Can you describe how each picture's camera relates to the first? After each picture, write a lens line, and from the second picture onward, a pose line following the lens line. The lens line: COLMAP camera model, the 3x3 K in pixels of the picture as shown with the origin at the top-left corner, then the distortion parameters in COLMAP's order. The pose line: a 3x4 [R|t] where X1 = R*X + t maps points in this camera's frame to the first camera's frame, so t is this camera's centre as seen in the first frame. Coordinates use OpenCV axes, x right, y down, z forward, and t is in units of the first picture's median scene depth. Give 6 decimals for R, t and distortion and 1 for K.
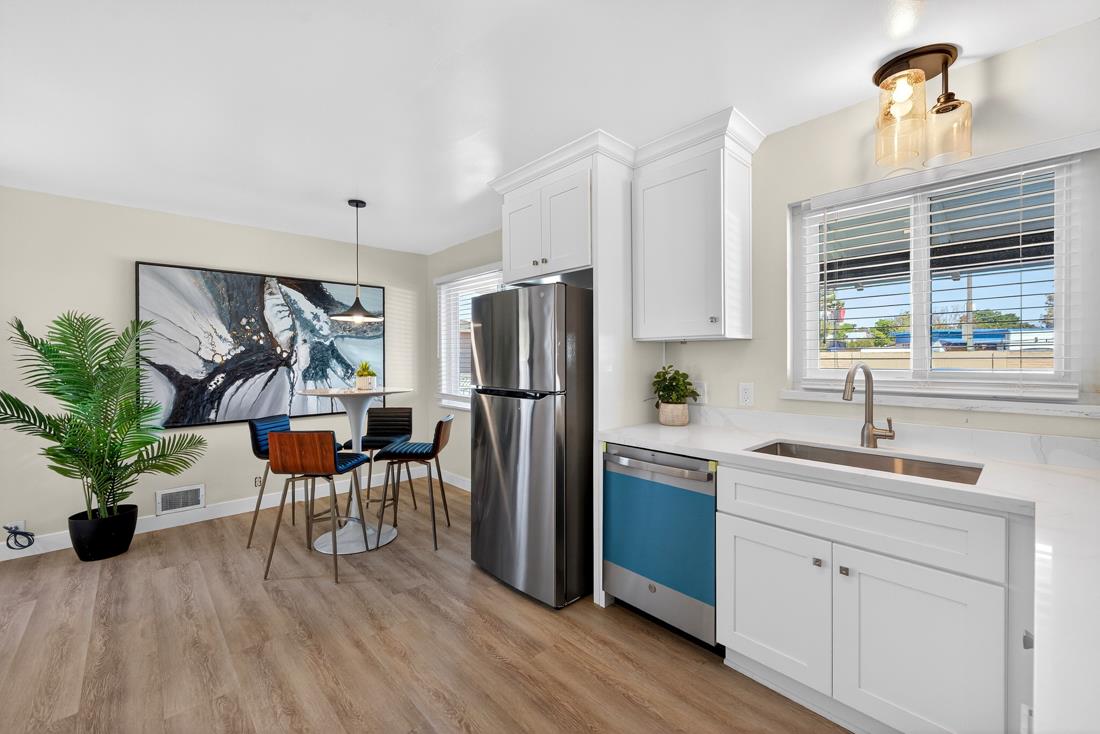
lens RADIAL K [[443.1, 0, 546.6], [0, 443.1, 367.7], [0, 0, 1]] dist [0.001661, 0.000311]
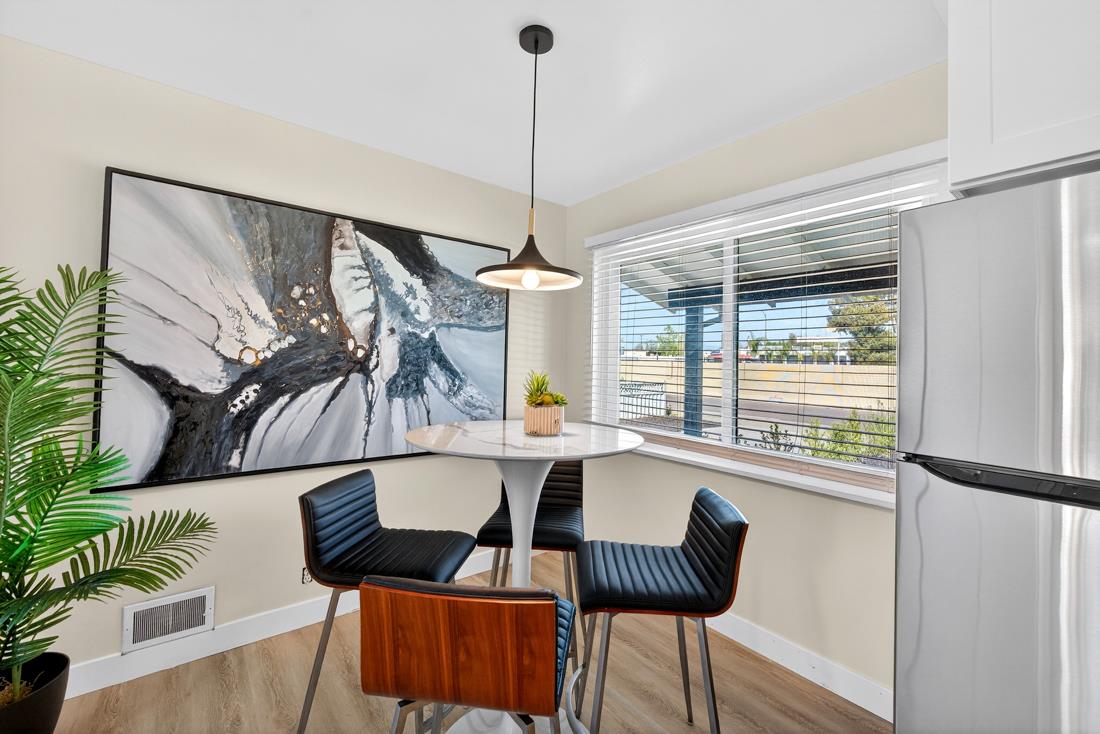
lens RADIAL K [[448.7, 0, 547.3], [0, 448.7, 362.3], [0, 0, 1]] dist [-0.001655, 0.000518]
pose [[0.996760, 0.029183, -0.074949, -0.336183], [-0.030947, 0.999268, -0.022474, -0.012627], [0.074239, 0.024721, 0.996934, 0.481406]]
